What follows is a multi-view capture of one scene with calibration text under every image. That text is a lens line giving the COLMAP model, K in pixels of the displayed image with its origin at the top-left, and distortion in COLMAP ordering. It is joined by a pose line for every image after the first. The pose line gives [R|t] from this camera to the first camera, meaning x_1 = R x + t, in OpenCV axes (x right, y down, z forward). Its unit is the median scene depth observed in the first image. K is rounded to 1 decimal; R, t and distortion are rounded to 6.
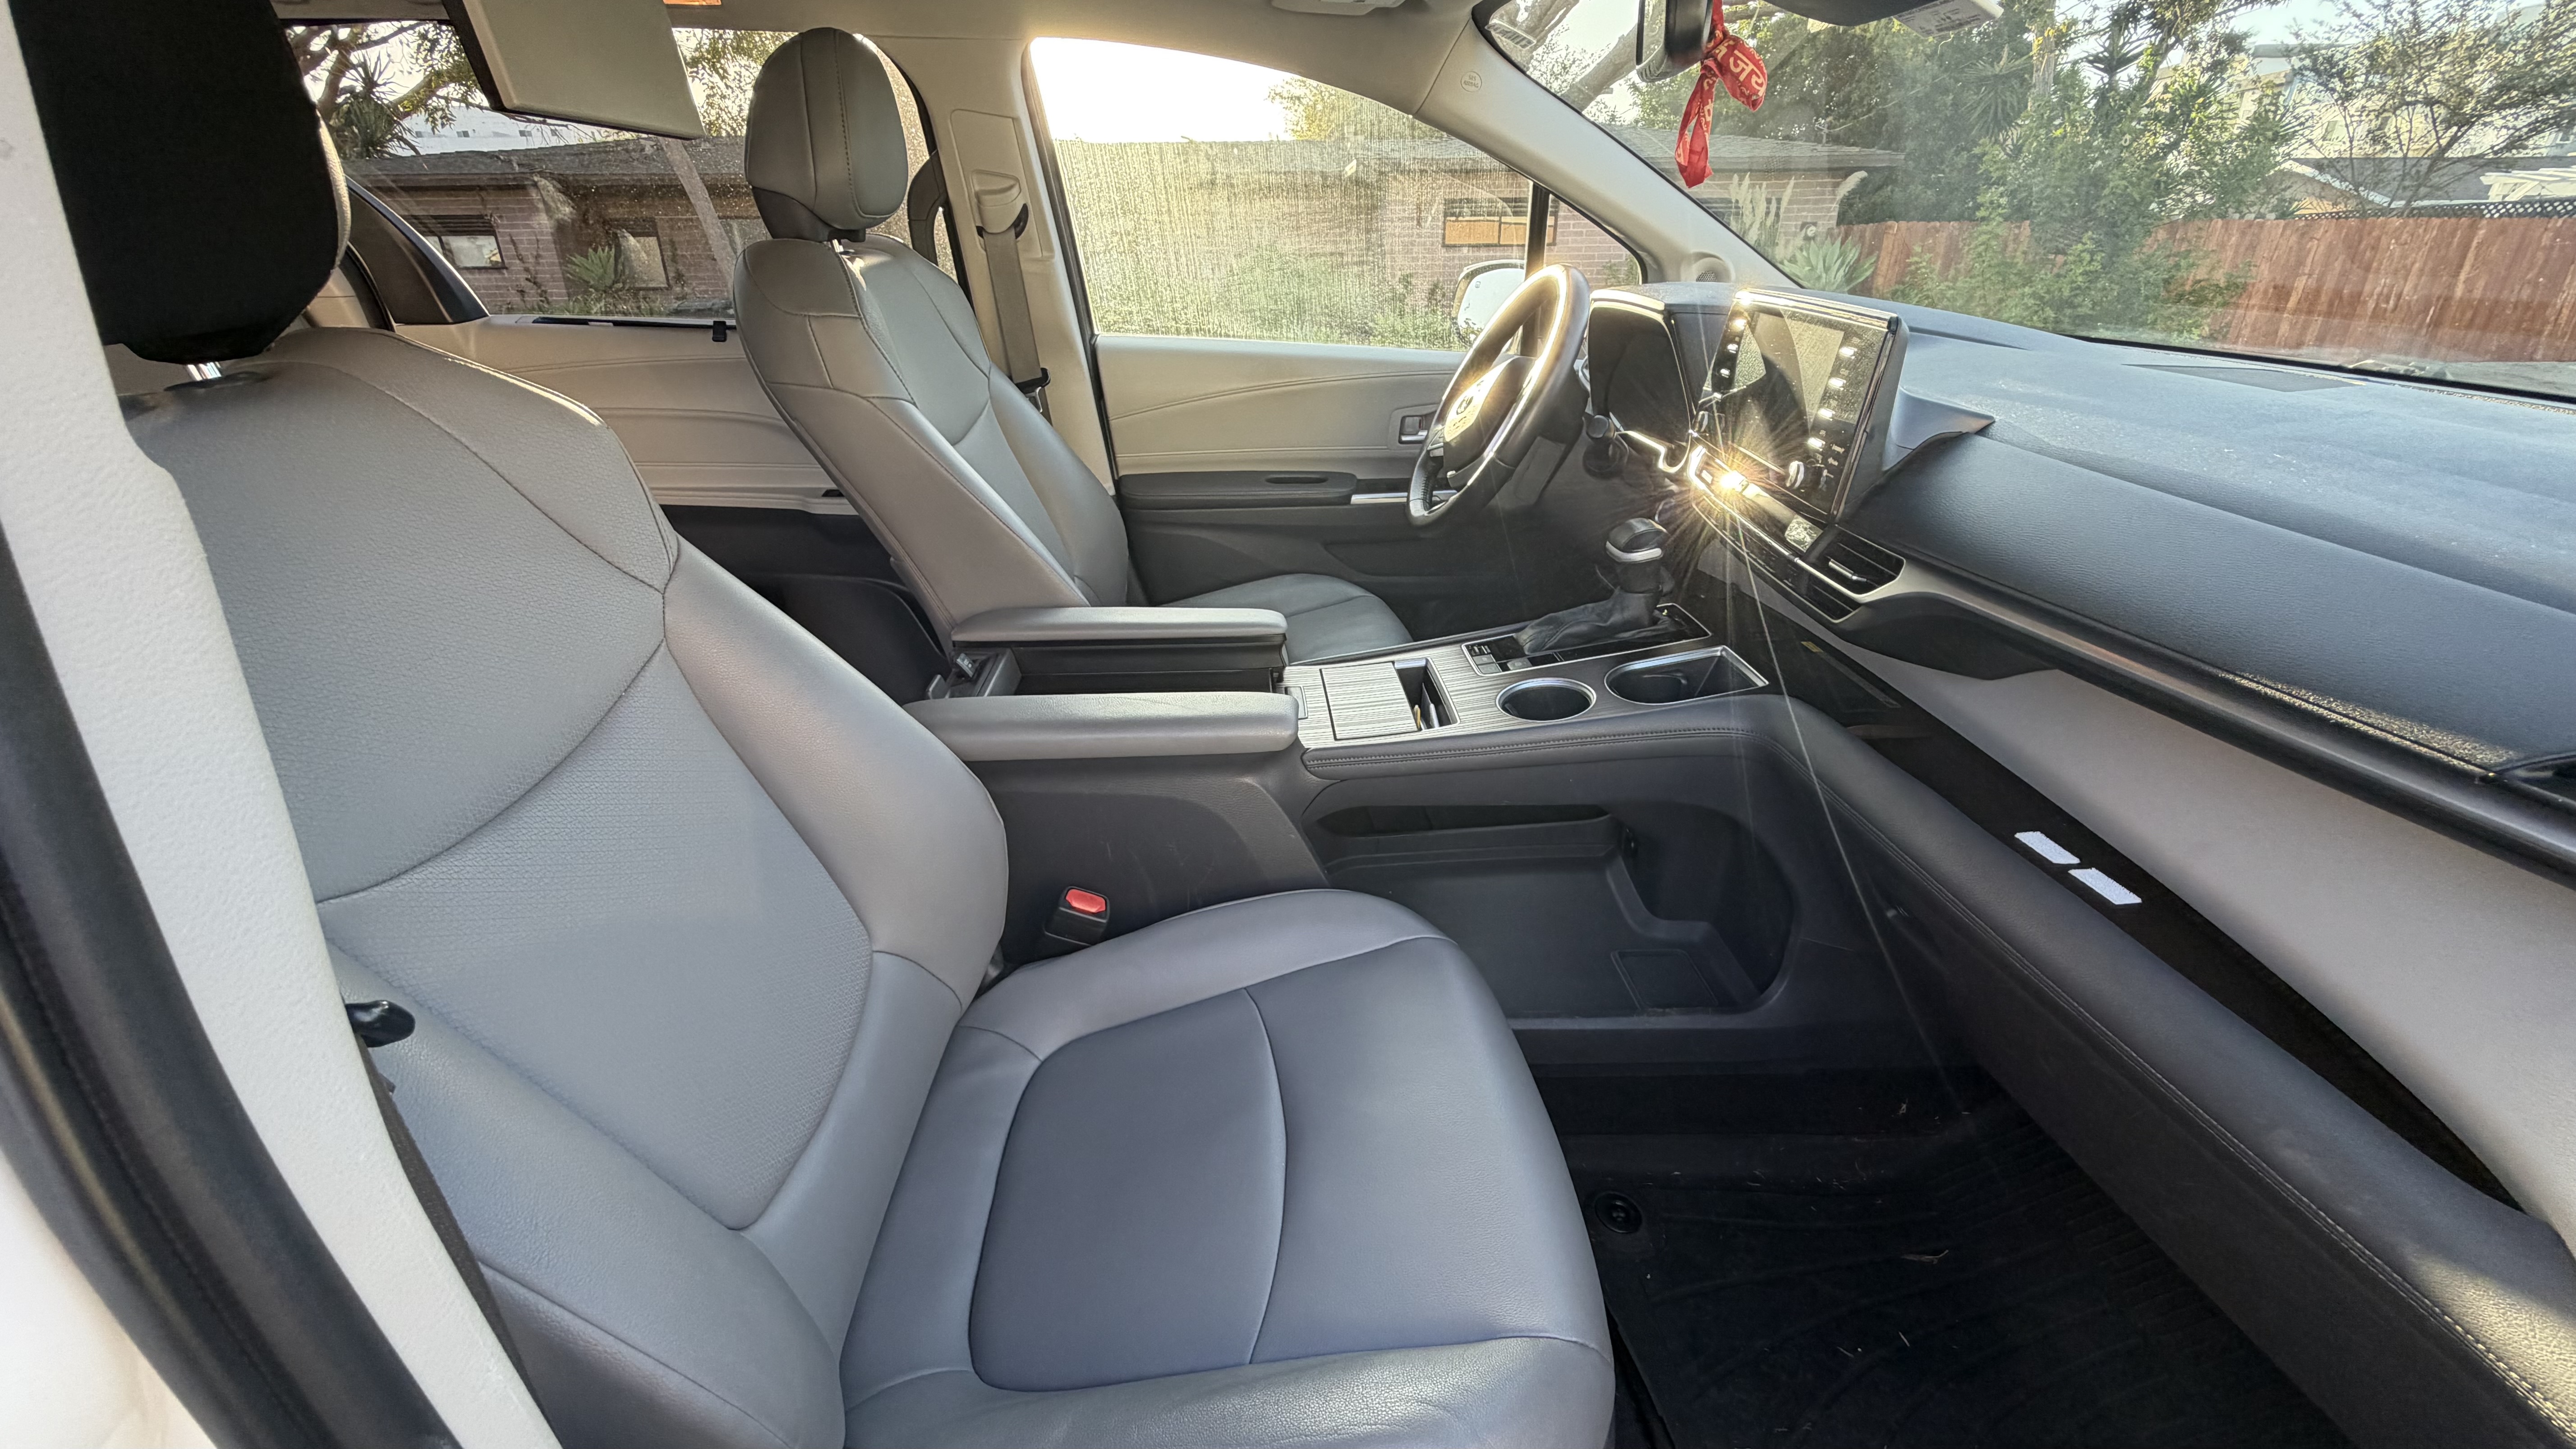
lens RADIAL K [[1048.0, 0, 1292.4], [0, 1048.0, 704.9], [0, 0, 1]] dist [0.000458, -0.000070]
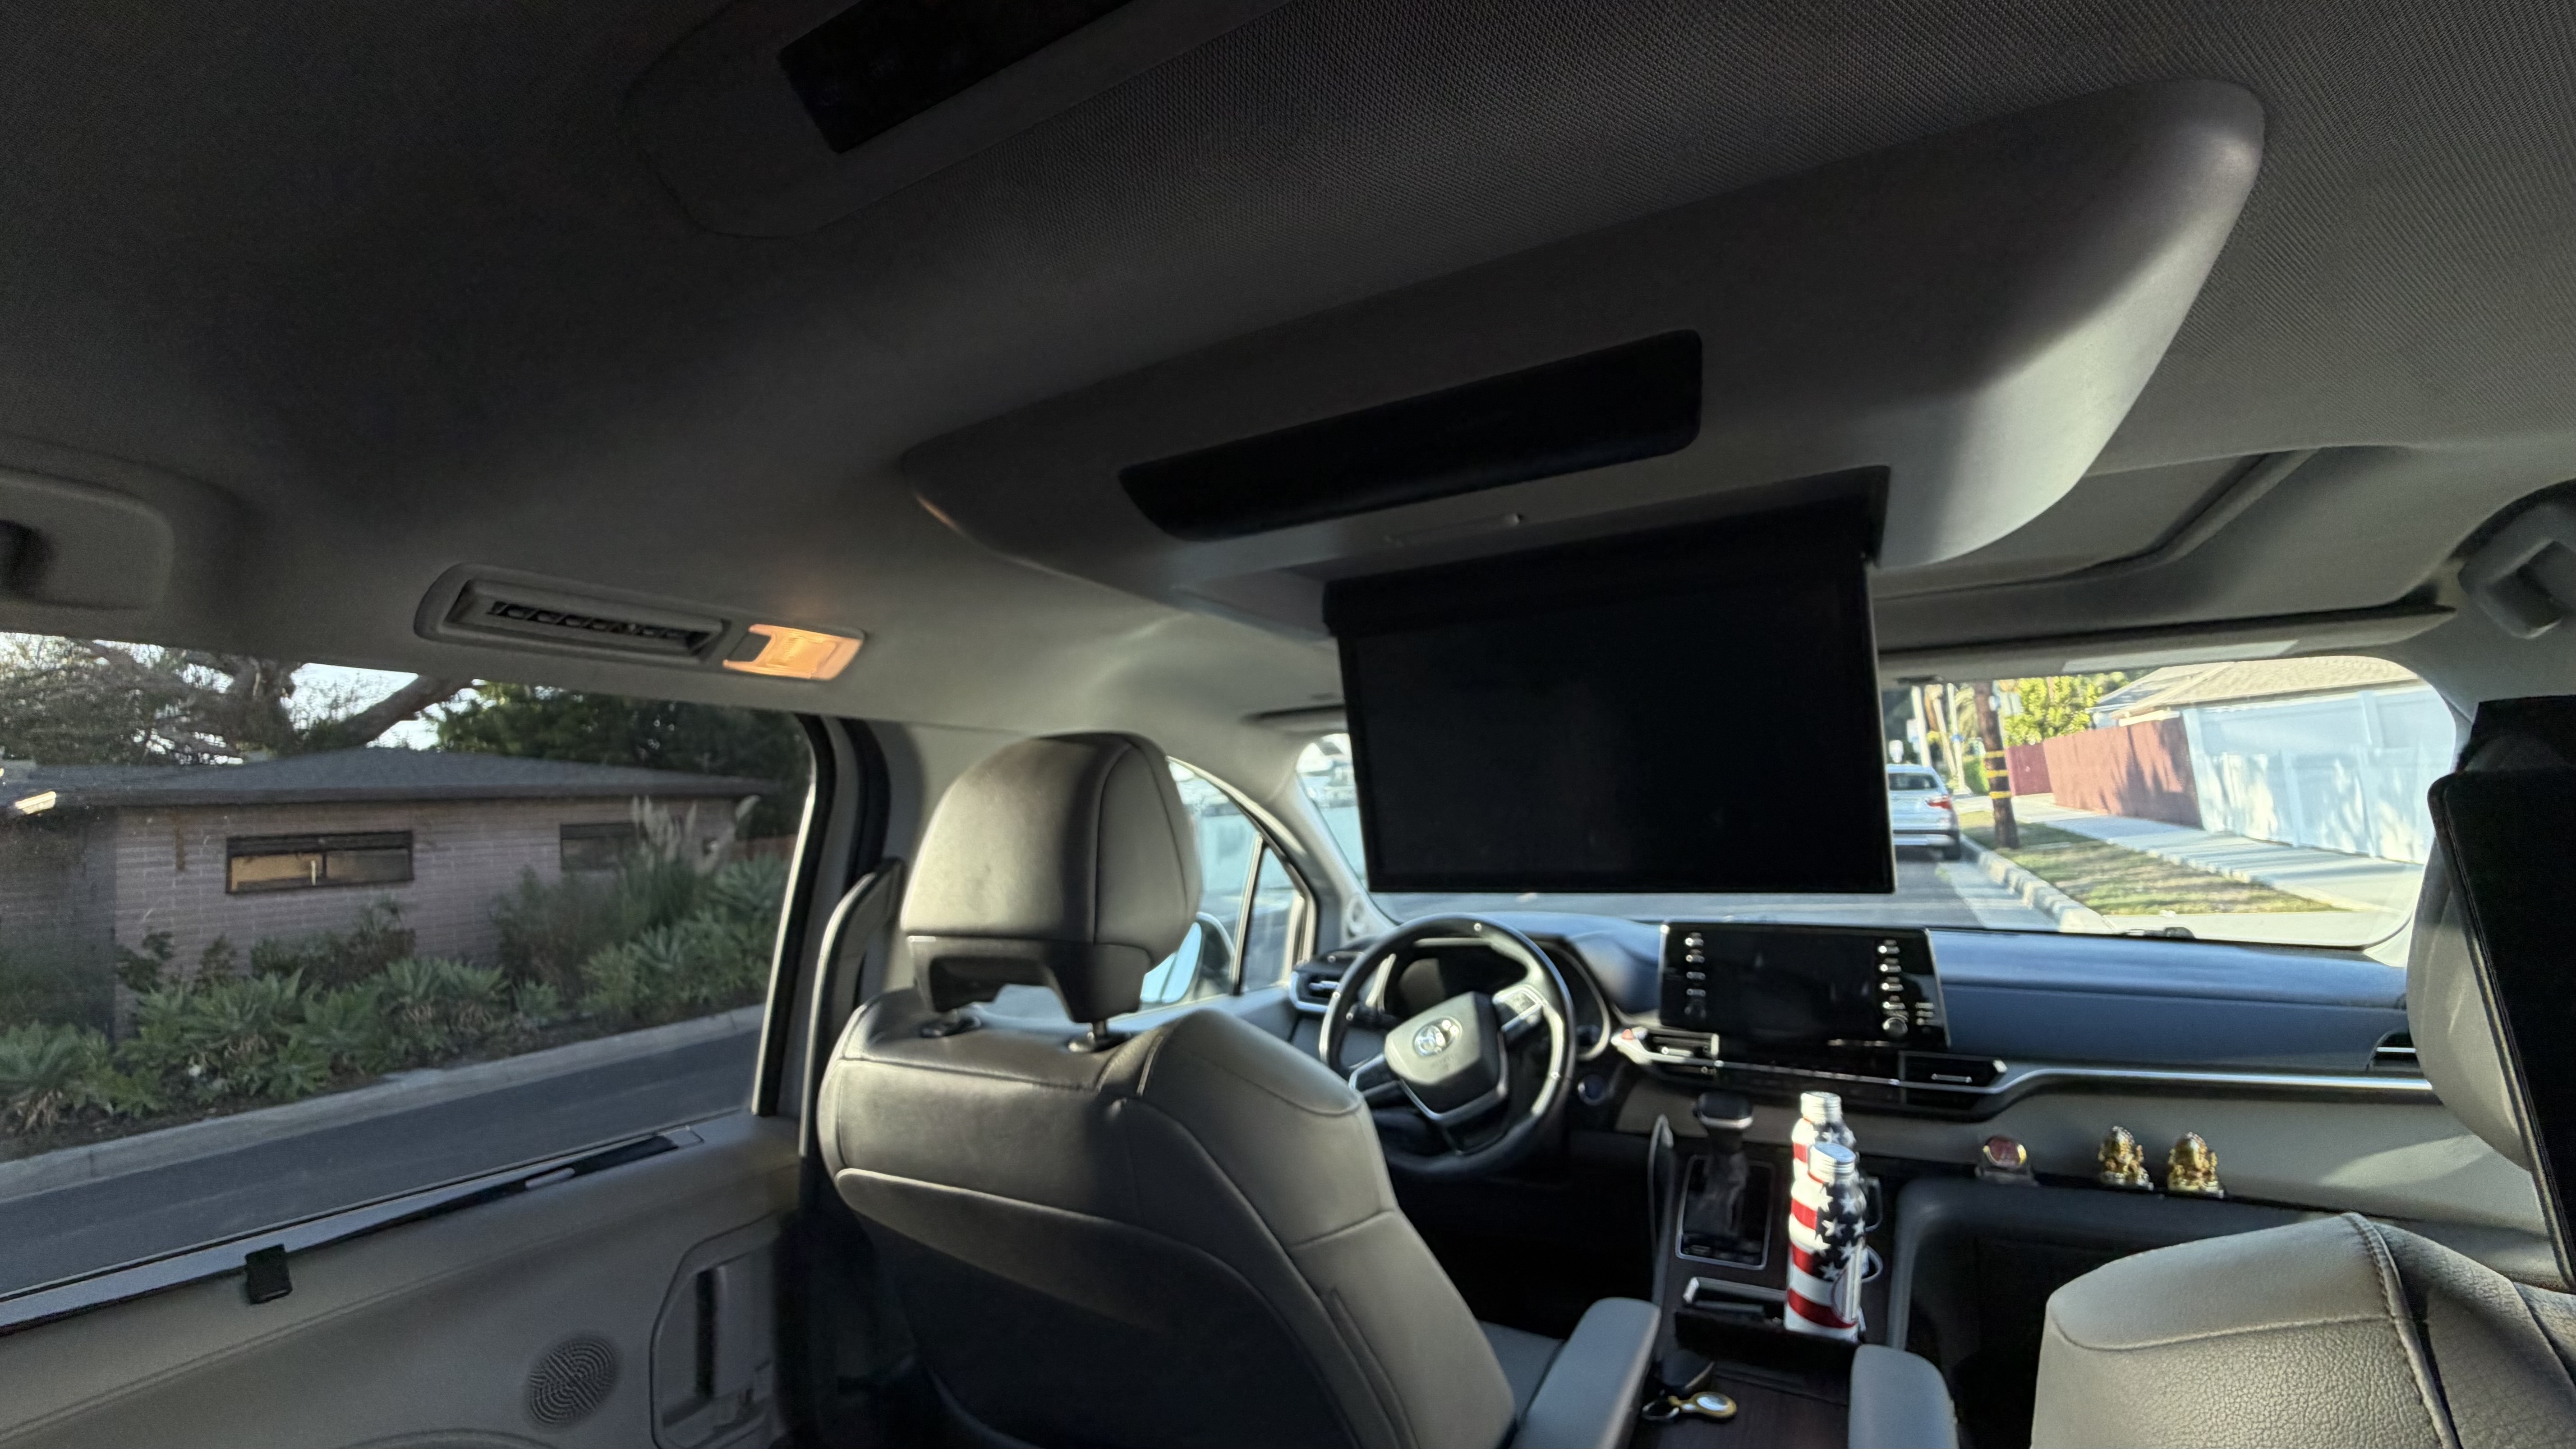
lens RADIAL K [[1028.1, 0, 1283.1], [0, 1028.1, 726.4], [0, 0, 1]] dist [-0.001291, -0.000206]
pose [[0.530916, 0.047286, 0.846104, -0.814862], [0.390526, 0.872449, -0.293807, -0.317091], [-0.752076, 0.486412, 0.444731, 0.479242]]
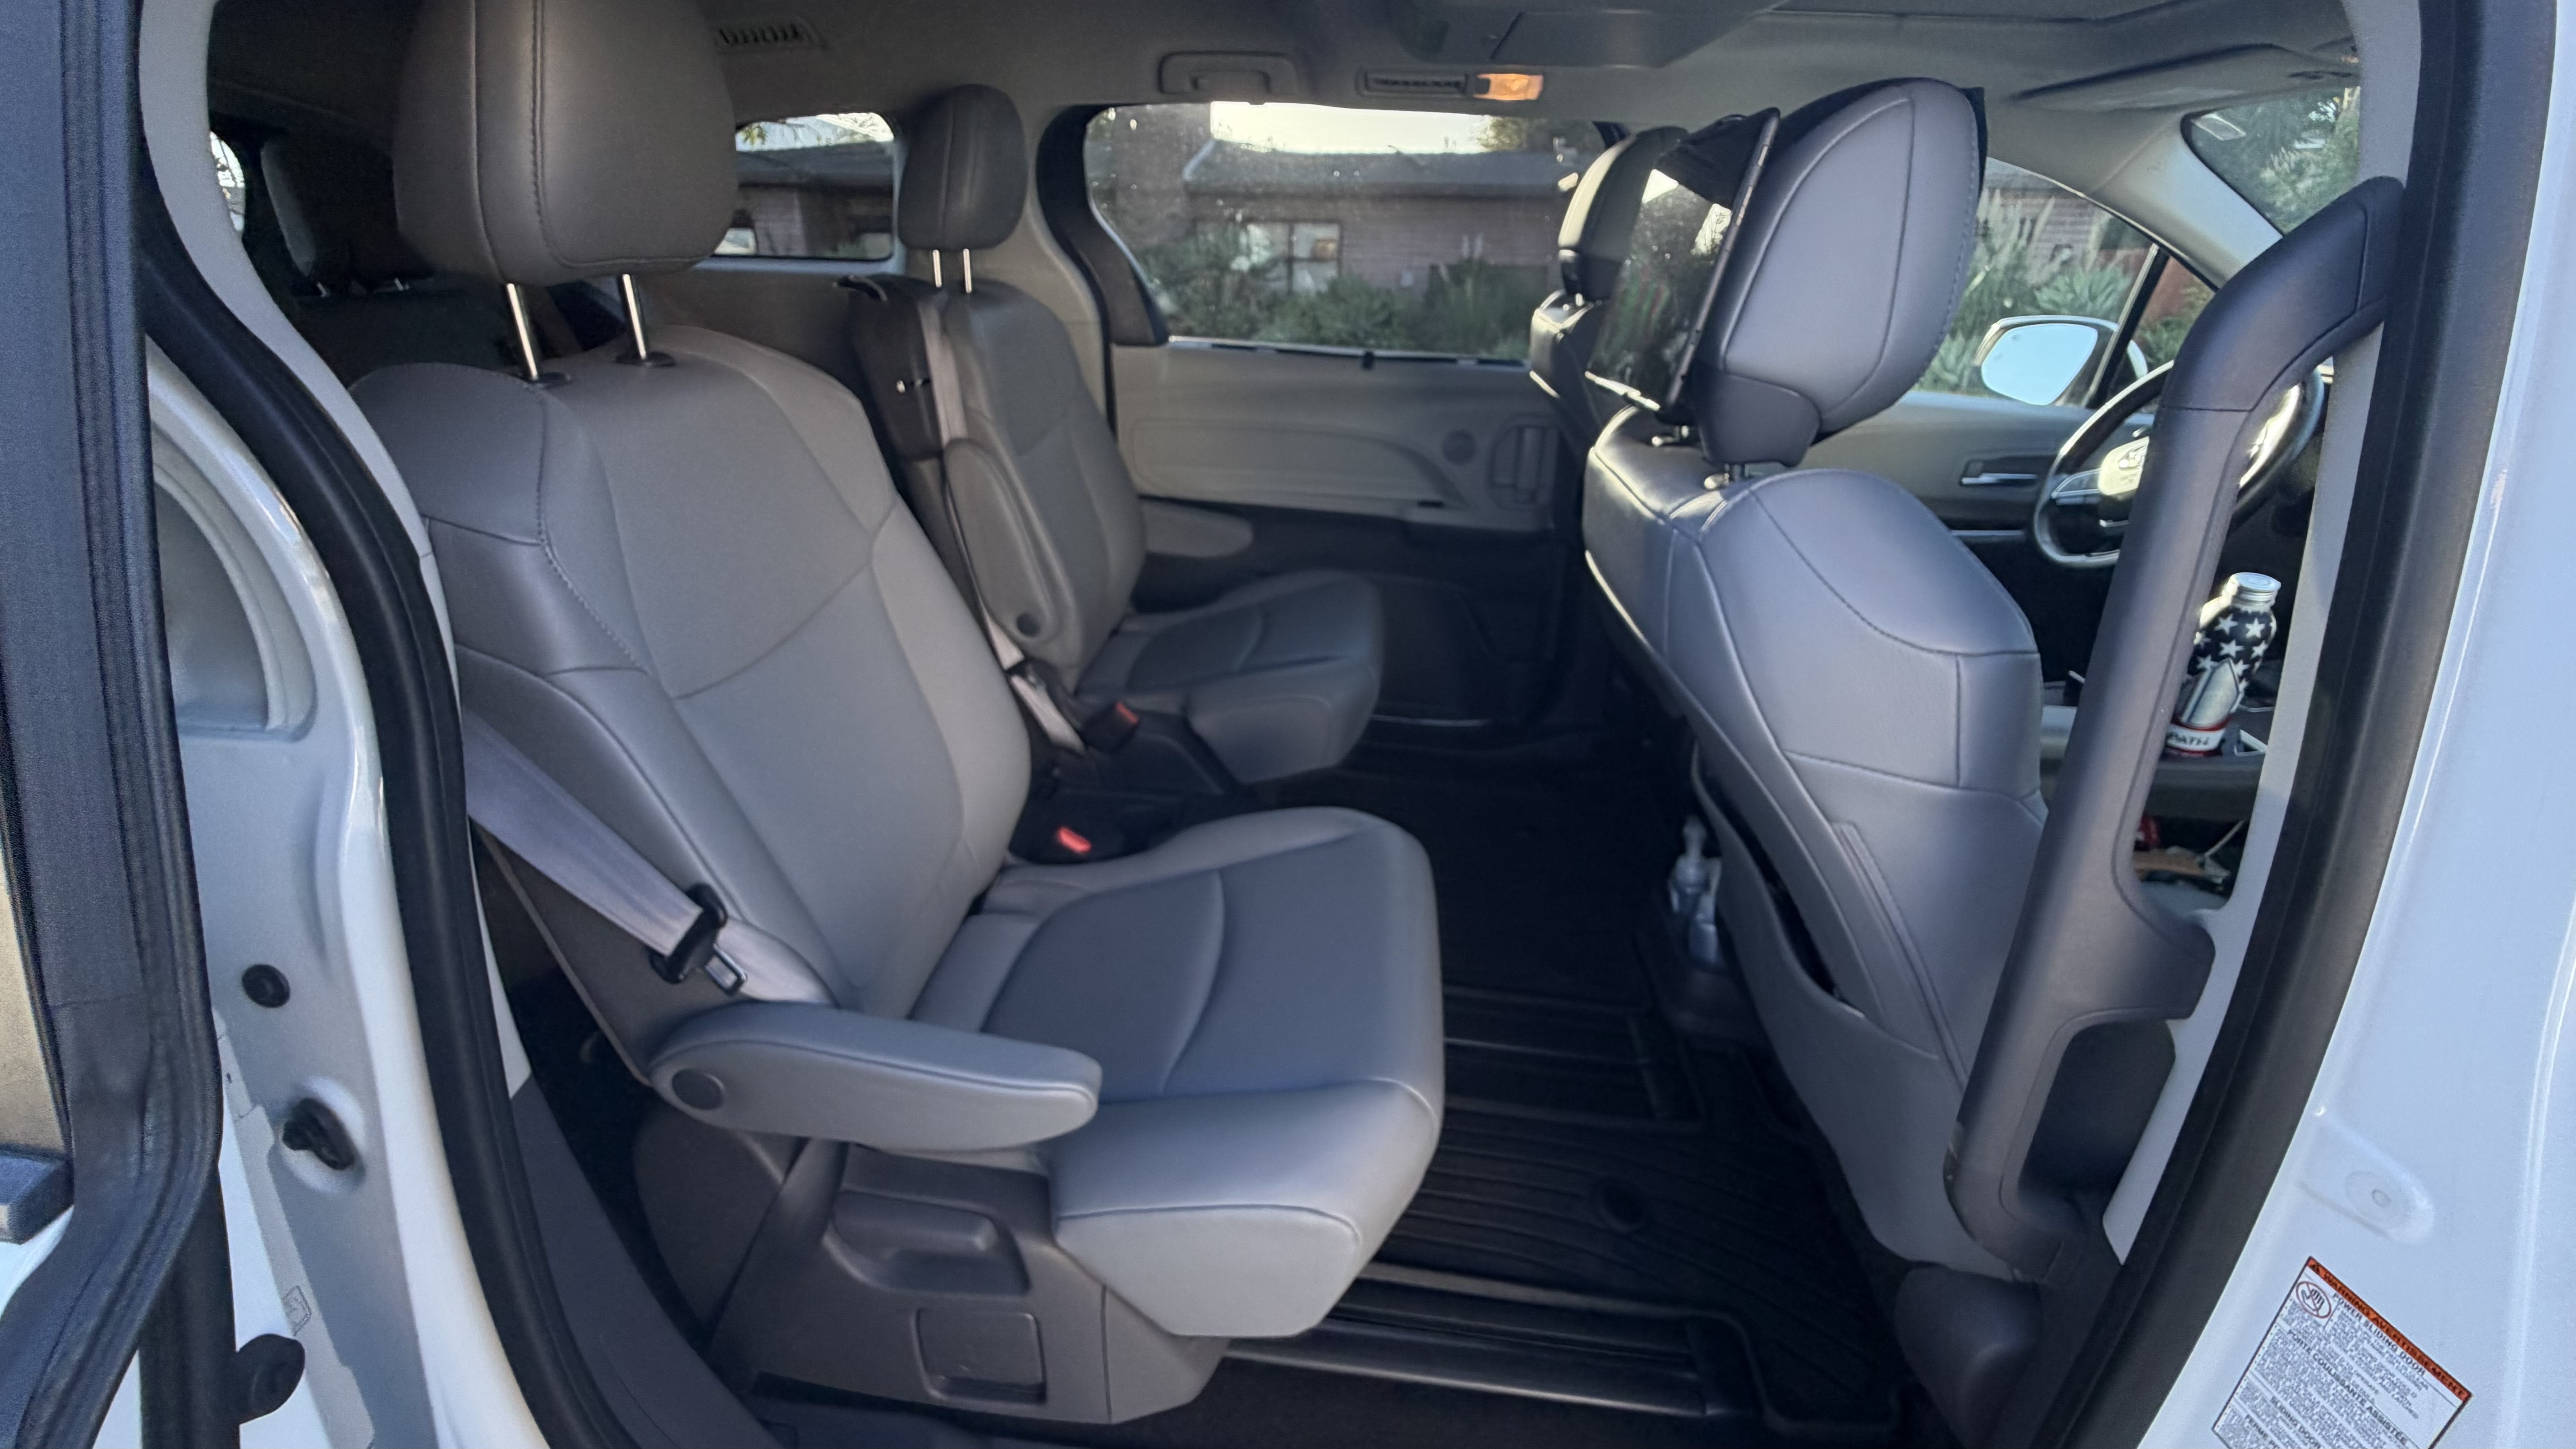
lens RADIAL K [[1043.6, 0, 1276.8], [0, 1043.6, 722.8], [0, 0, 1]] dist [-0.000707, 0.000326]
pose [[0.989697, 0.078885, -0.119487, -0.564480], [-0.077426, 0.996856, 0.016816, 0.038533], [0.120438, -0.007391, 0.992693, -0.194281]]
